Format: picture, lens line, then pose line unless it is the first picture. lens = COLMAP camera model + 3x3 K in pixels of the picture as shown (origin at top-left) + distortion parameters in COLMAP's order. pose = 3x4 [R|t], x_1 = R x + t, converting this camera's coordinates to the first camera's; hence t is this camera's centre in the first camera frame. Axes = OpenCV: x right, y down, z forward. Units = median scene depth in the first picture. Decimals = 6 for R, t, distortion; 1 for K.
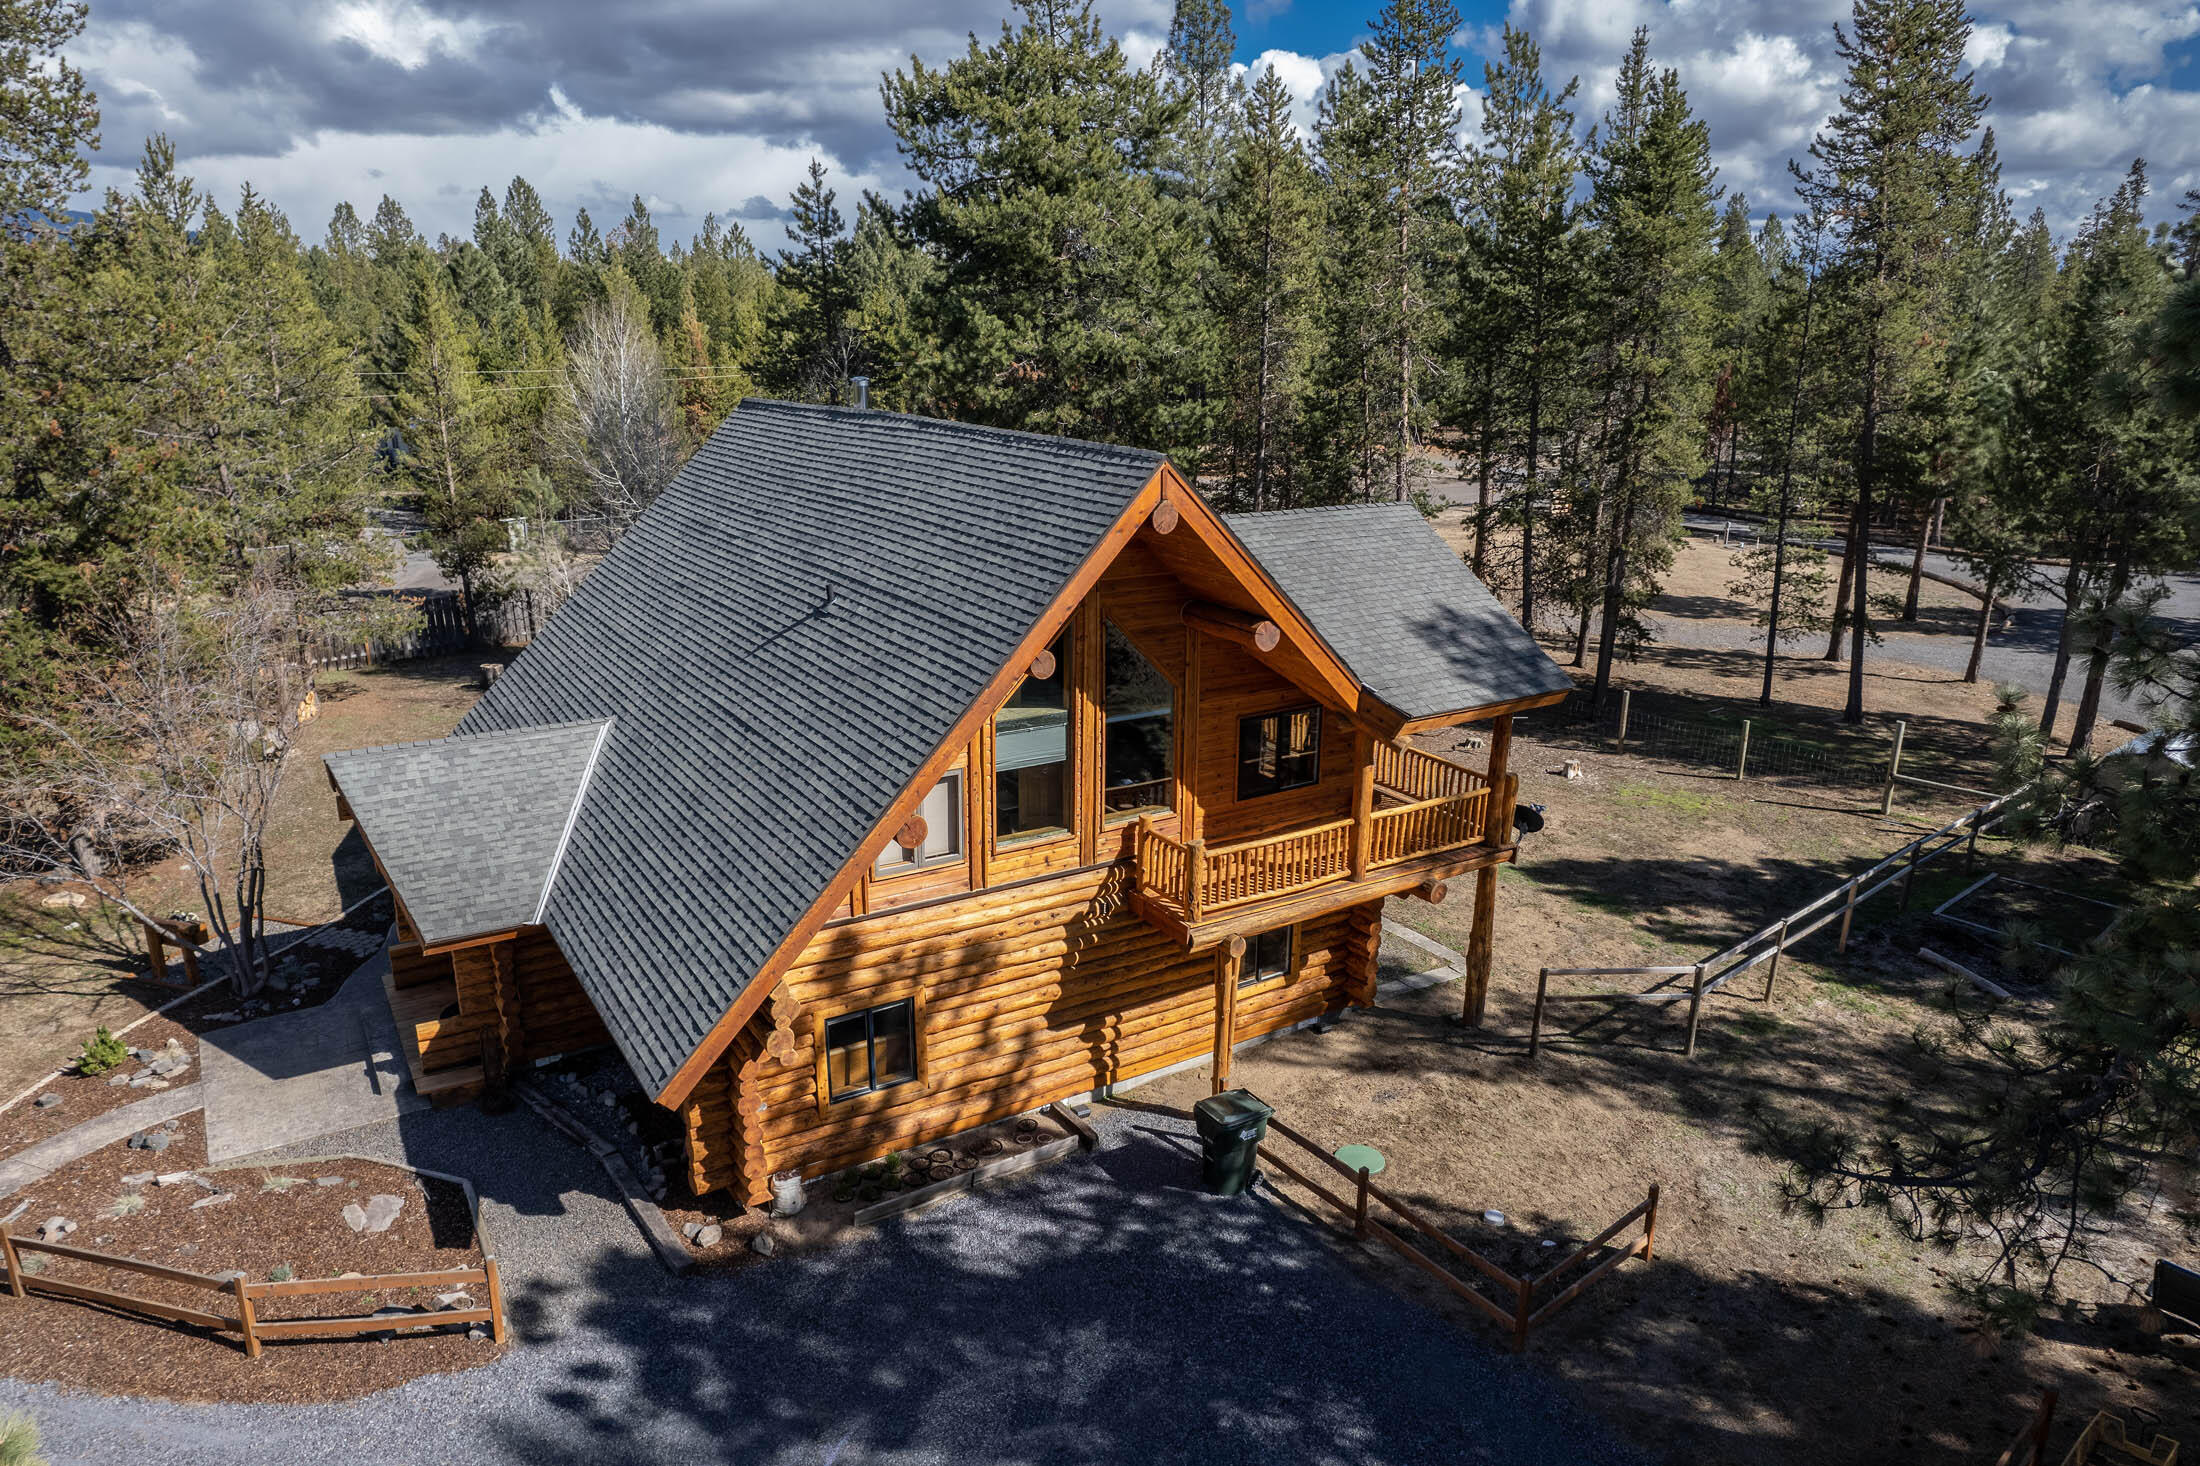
lens RADIAL K [[1406.2, 0, 1109.8], [0, 1406.2, 731.1], [0, 0, 1]] dist [-0.062676, 0.058389]
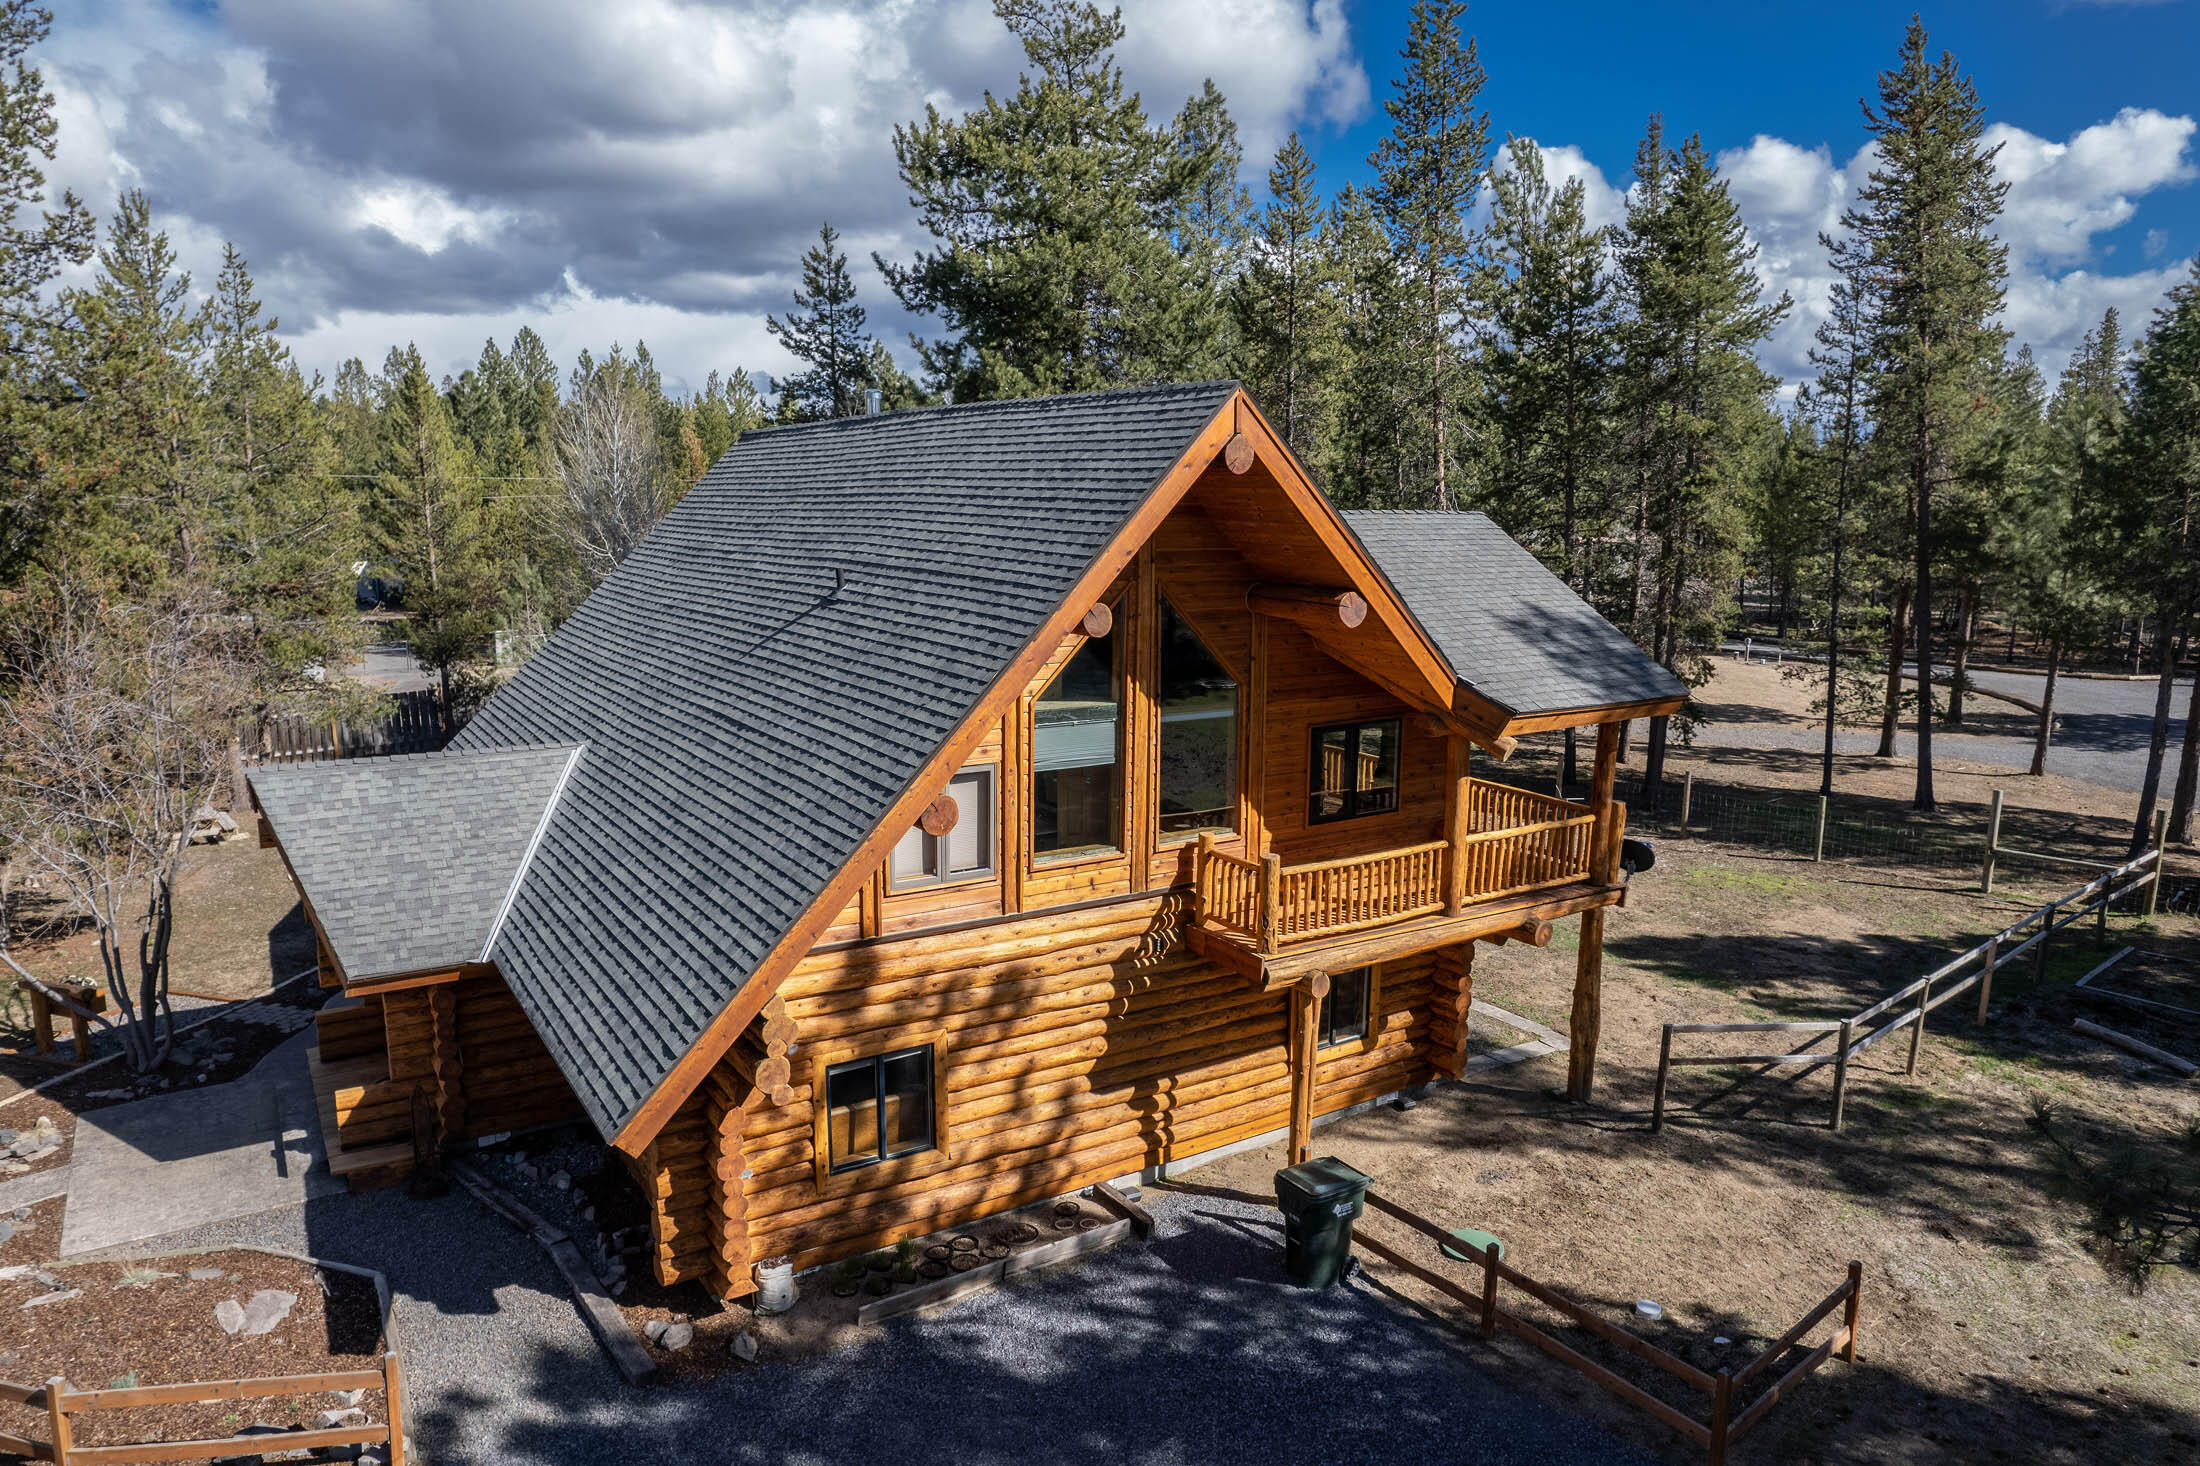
lens RADIAL K [[1406.2, 0, 1109.6], [0, 1406.2, 732.4], [0, 0, 1]] dist [-0.062676, 0.058389]
pose [[0.999981, -0.002492, 0.005675, -0.037022], [0.003116, 0.993625, -0.112690, 0.093031], [-0.005358, 0.112705, 0.993614, 0.144069]]
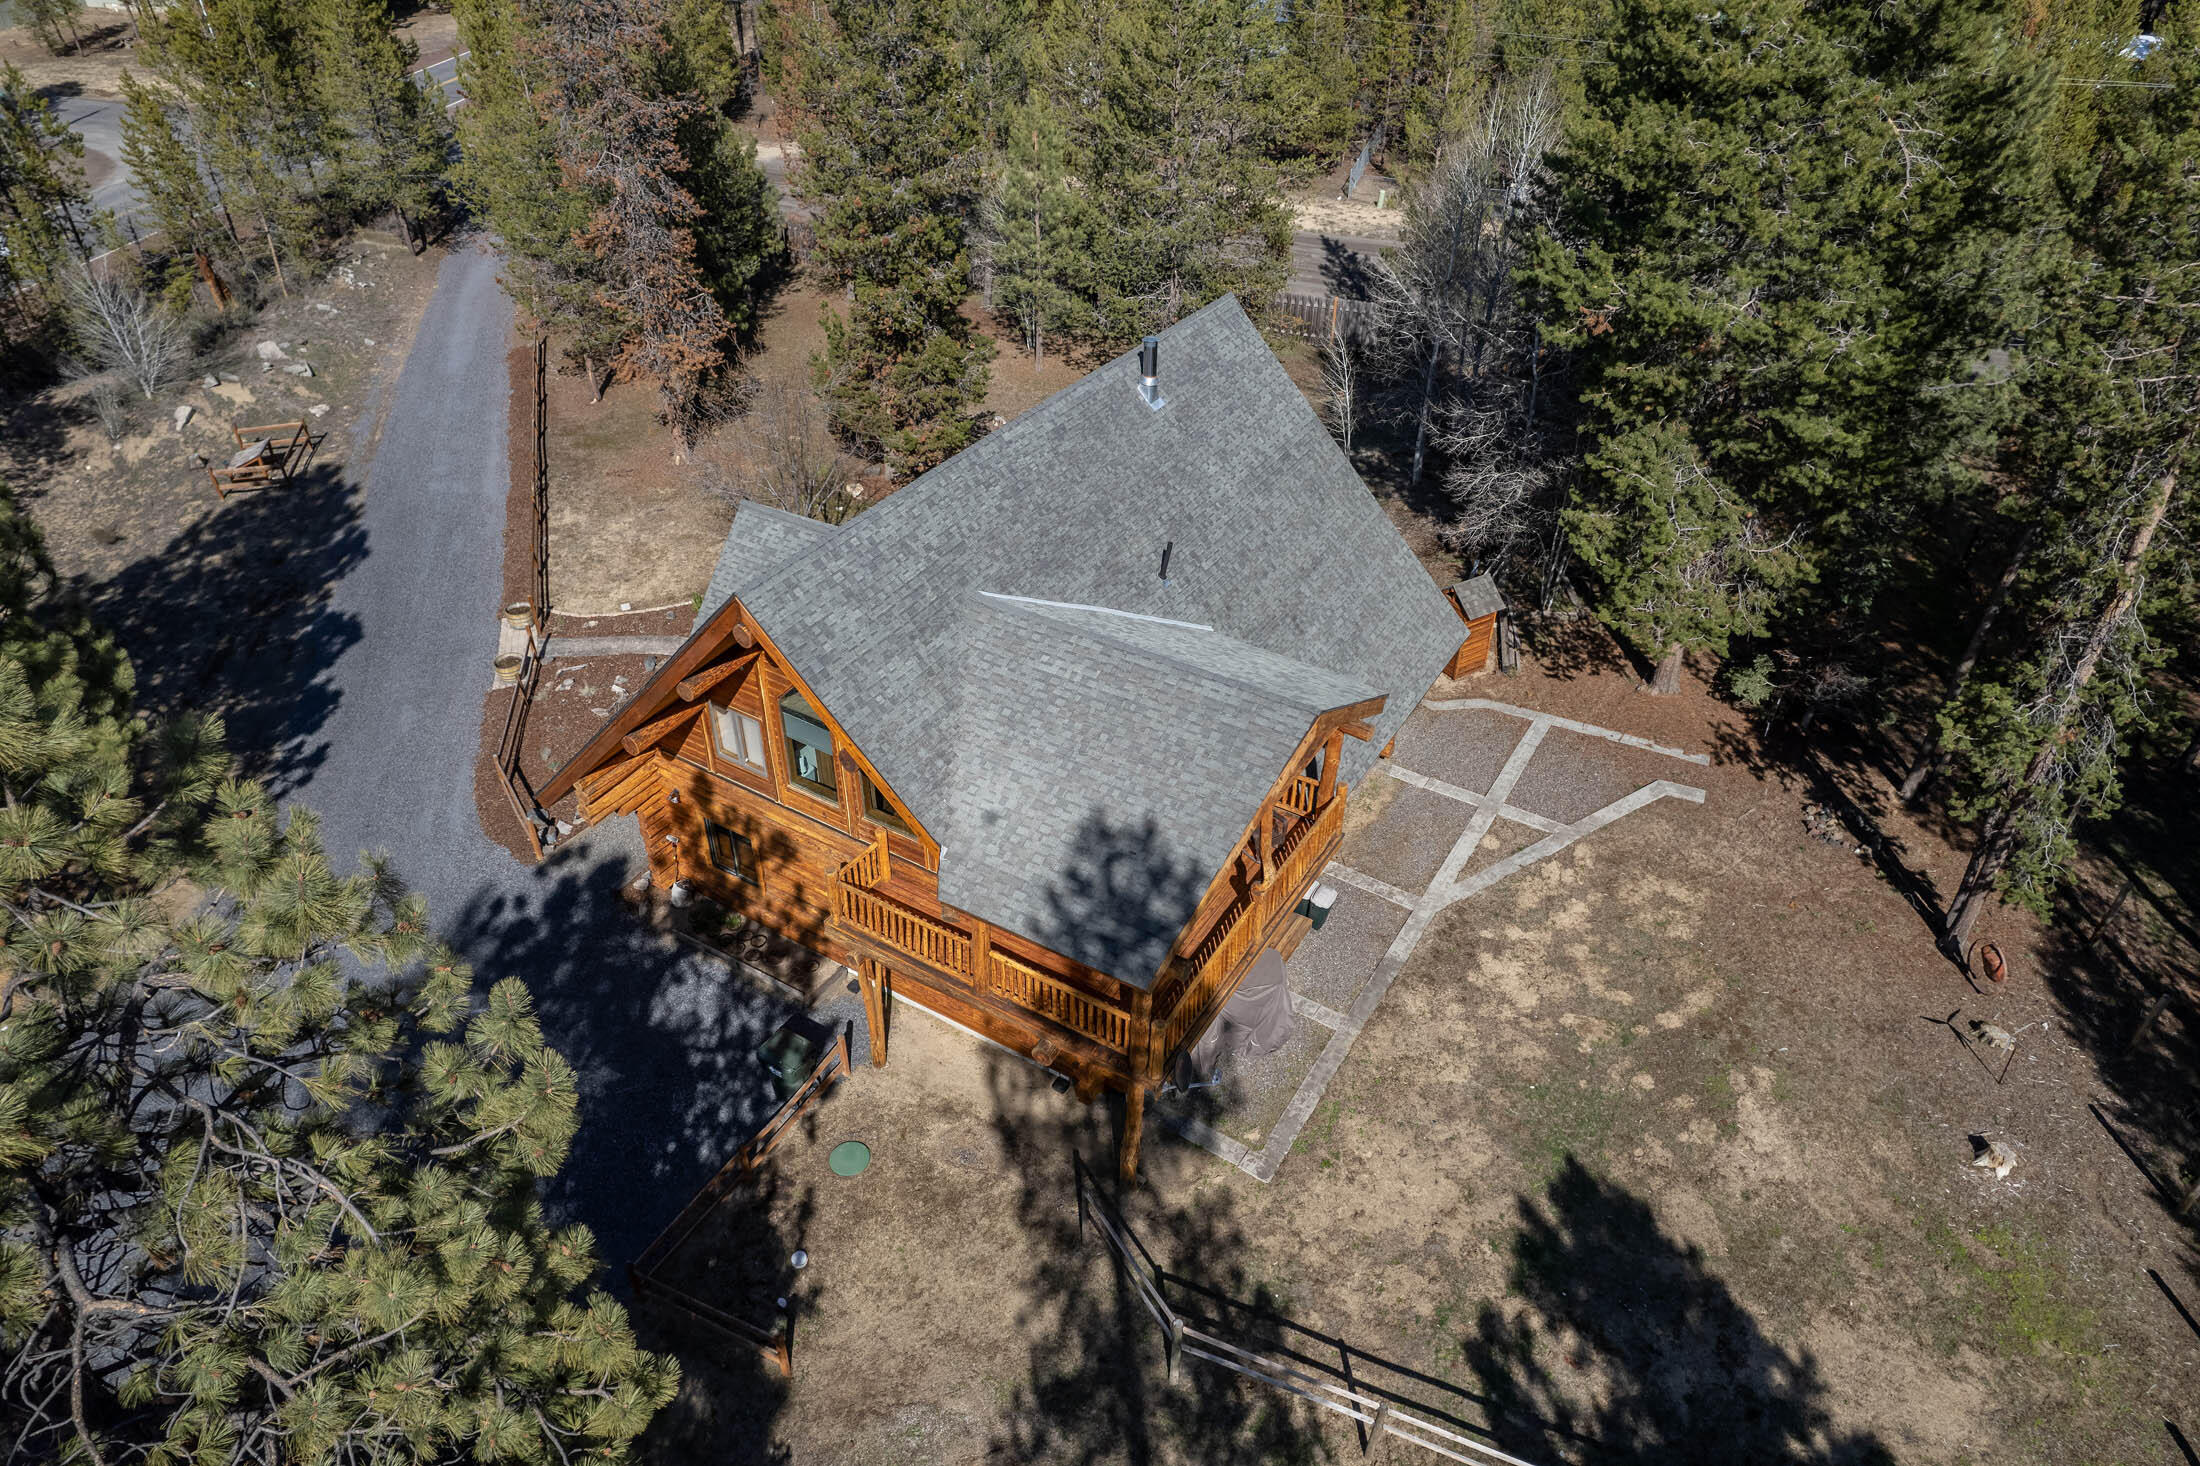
lens RADIAL K [[1406.2, 0, 1101.6], [0, 1406.2, 741.3], [0, 0, 1]] dist [-0.062676, 0.058389]
pose [[0.436075, 0.525996, -0.730183, 0.929902], [-0.257541, 0.850402, 0.458790, -0.596214], [0.862271, -0.012015, 0.506305, 0.545651]]
